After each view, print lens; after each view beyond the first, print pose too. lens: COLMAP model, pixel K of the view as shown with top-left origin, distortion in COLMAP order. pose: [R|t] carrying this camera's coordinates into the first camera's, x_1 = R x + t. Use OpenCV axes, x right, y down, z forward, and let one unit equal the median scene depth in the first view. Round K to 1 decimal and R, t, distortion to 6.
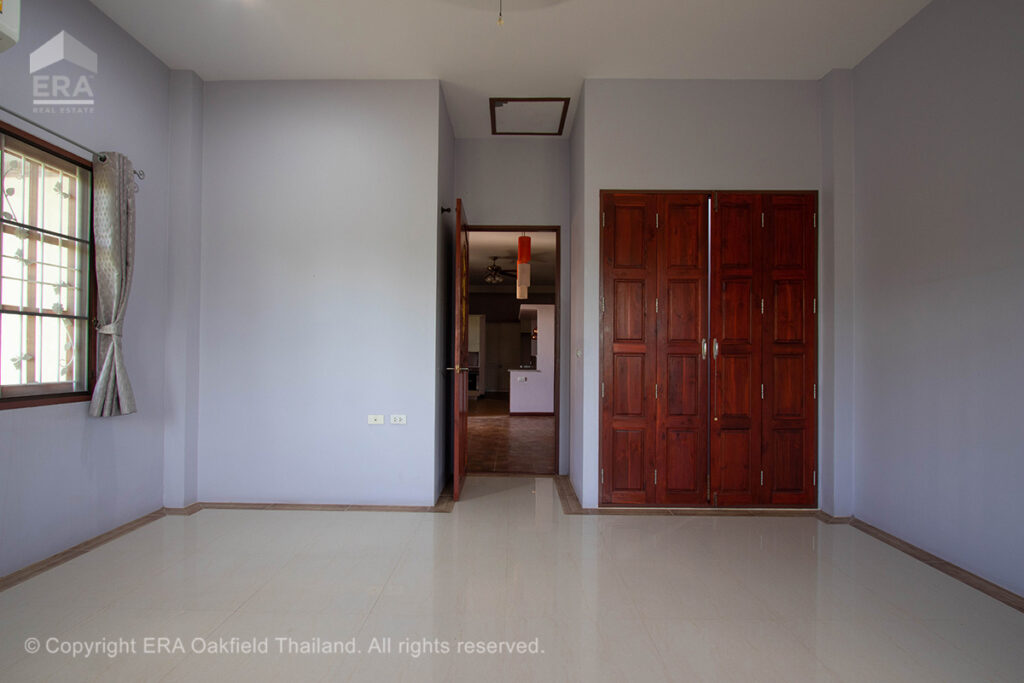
lens RADIAL K [[488.0, 0, 509.0], [0, 488.0, 353.5], [0, 0, 1]] dist [0.002148, 0.000192]
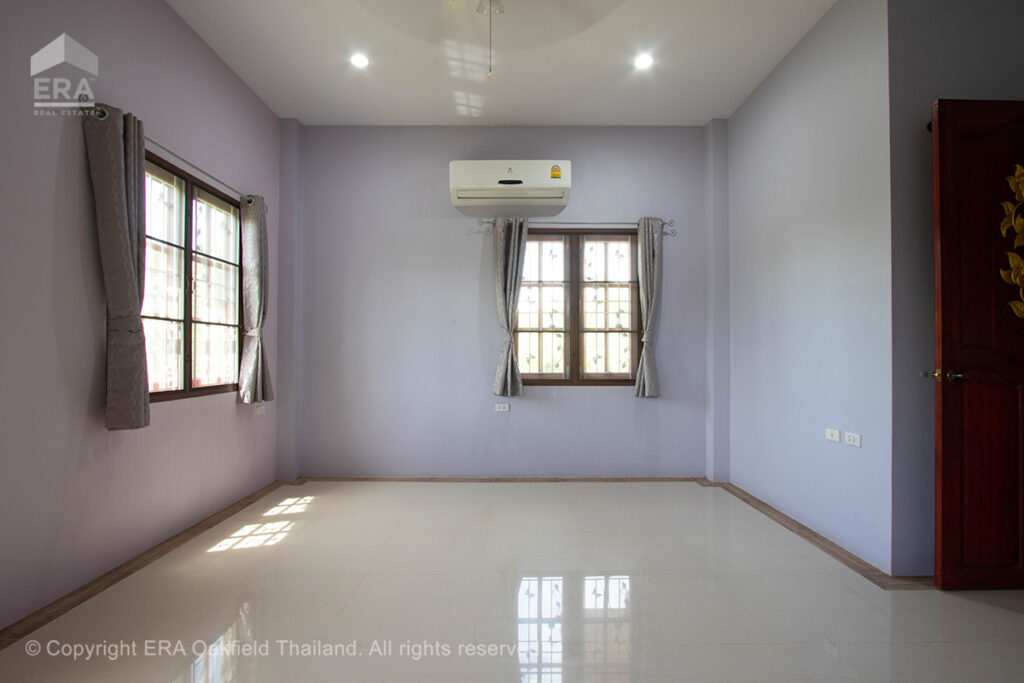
lens RADIAL K [[488.0, 0, 509.0], [0, 488.0, 353.5], [0, 0, 1]] dist [0.002148, 0.000192]
pose [[0.011965, -0.011499, -0.999862, 0.559571], [0.005995, 0.999917, -0.011428, 0.009416], [0.999910, -0.005858, 0.012032, 0.499905]]
